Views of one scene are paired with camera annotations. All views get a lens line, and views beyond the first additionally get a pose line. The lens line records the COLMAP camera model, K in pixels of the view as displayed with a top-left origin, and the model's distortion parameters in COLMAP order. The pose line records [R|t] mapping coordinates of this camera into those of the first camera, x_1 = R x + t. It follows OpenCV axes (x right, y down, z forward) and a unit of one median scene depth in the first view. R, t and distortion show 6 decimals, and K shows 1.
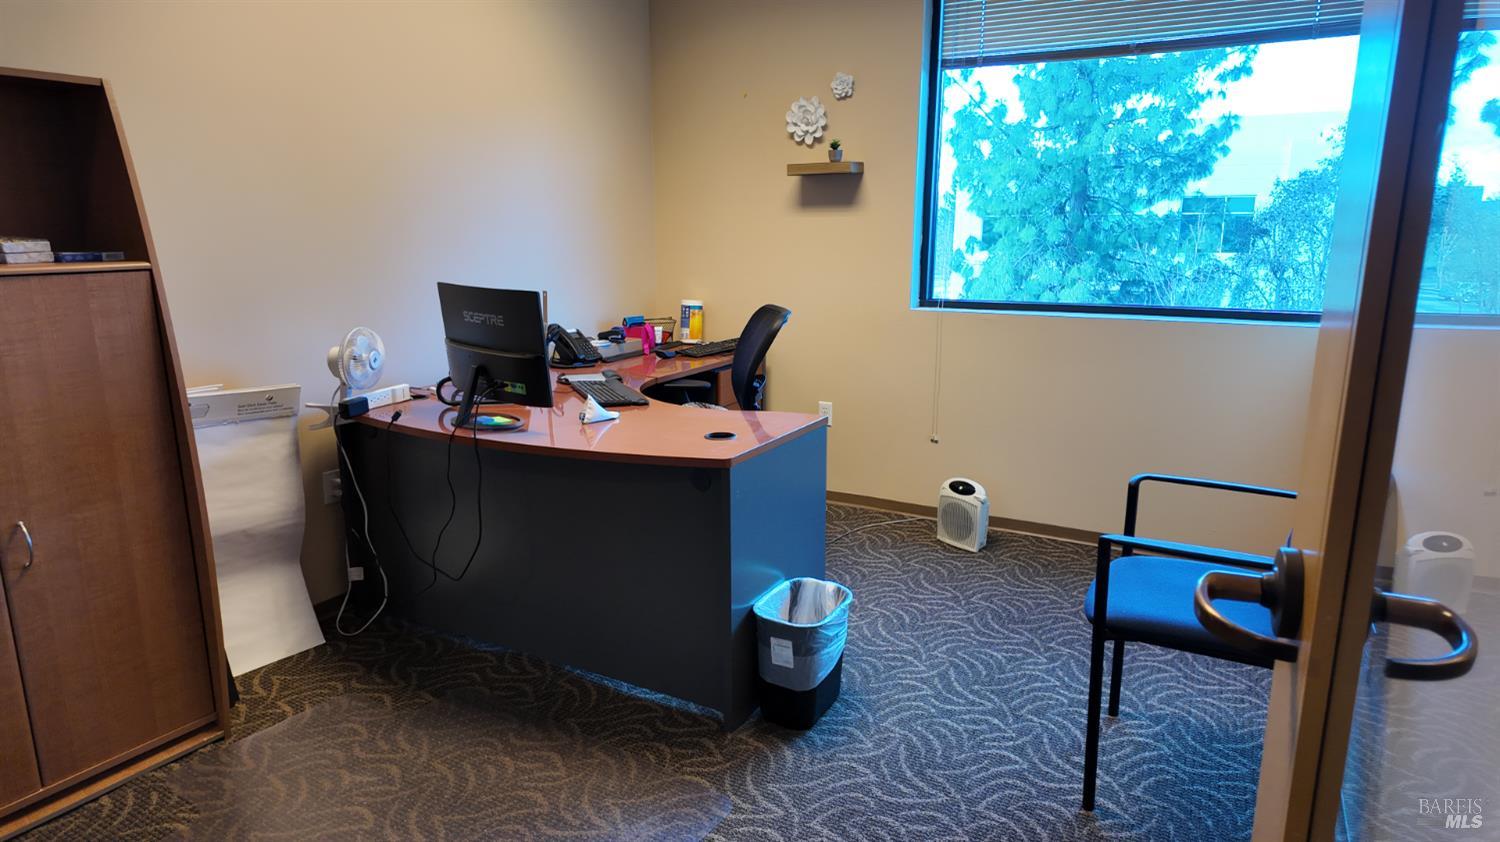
lens RADIAL K [[869.7, 0, 732.6], [0, 869.7, 425.9], [0, 0, 1]] dist [0.050683, -0.001064]
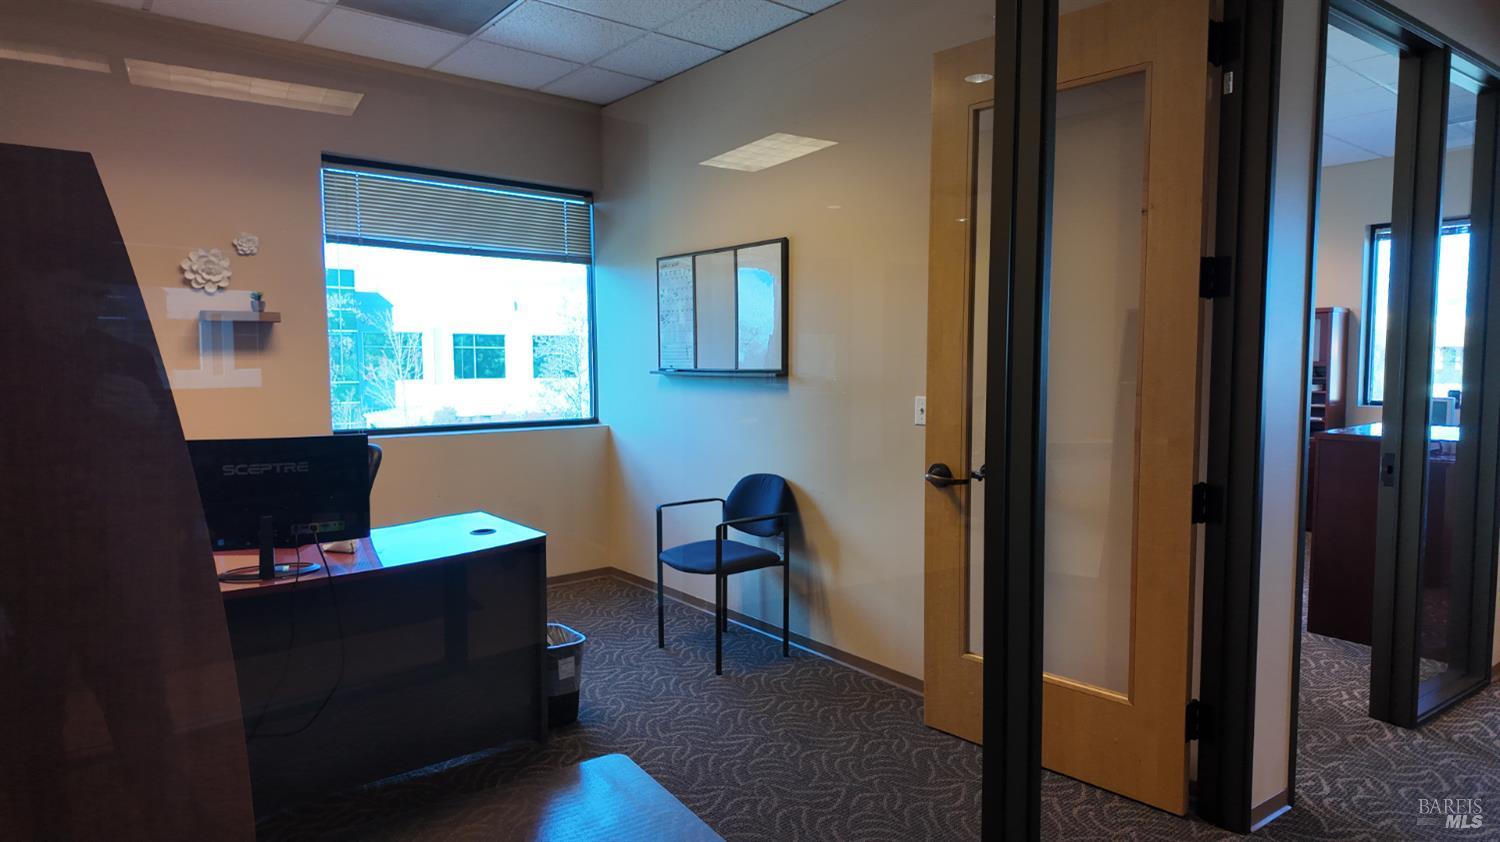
lens RADIAL K [[888.0, 0, 750.0], [0, 888.0, 421.0], [0, 0, 1]] dist [0.001002, -0.000185]
pose [[0.362043, -0.065165, 0.929881, -0.706298], [0.202492, 0.979231, -0.010216, -0.036337], [-0.909902, 0.191992, 0.367719, 0.071639]]
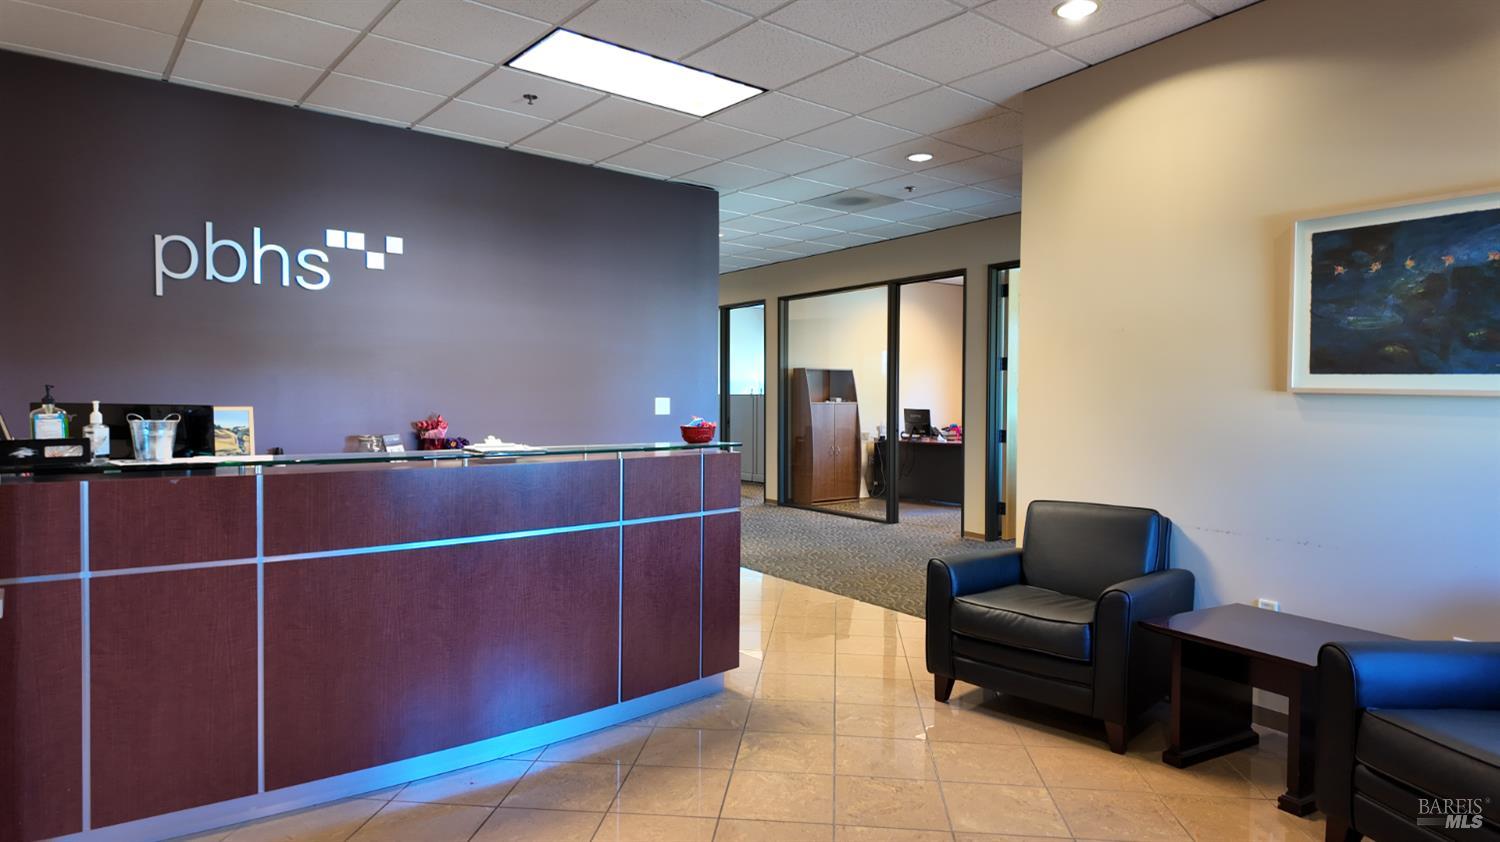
lens RADIAL K [[888.0, 0, 750.0], [0, 888.0, 421.0], [0, 0, 1]] dist [0.001002, -0.000185]
pose [[0.934736, 0.016987, -0.354937, 0.340914], [-0.086338, 0.979782, -0.180481, 0.510833], [0.344695, 0.199347, 0.917304, -2.212899]]
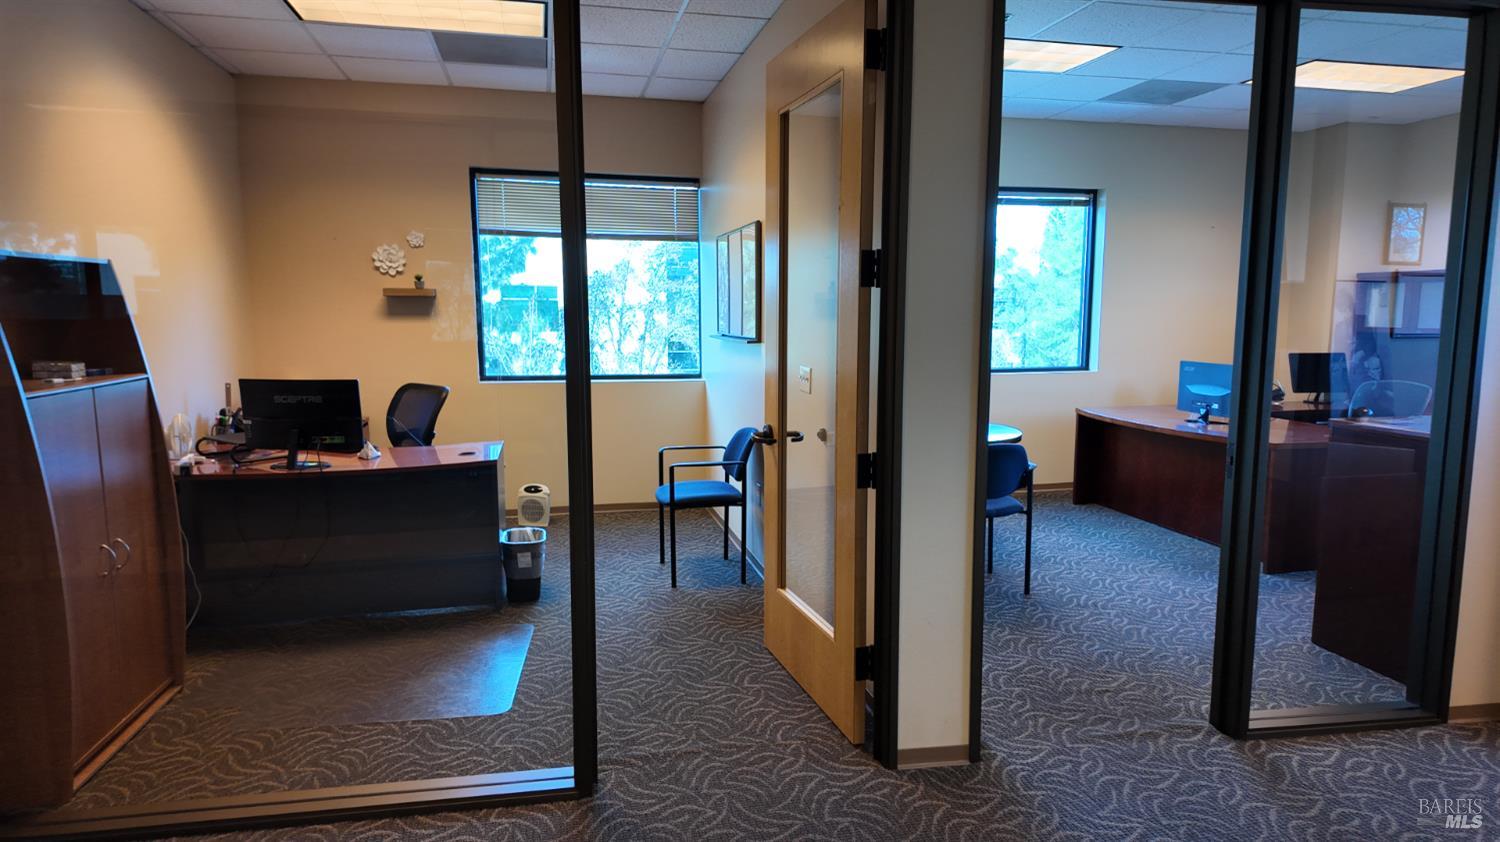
lens RADIAL K [[879.3, 0, 751.1], [0, 879.3, 426.8], [0, 0, 1]] dist [0.028672, -0.000114]
pose [[0.730667, -0.087069, 0.677159, -0.526057], [0.144891, 0.989017, -0.029173, 0.060929], [-0.667182, 0.119430, 0.735258, -0.478210]]
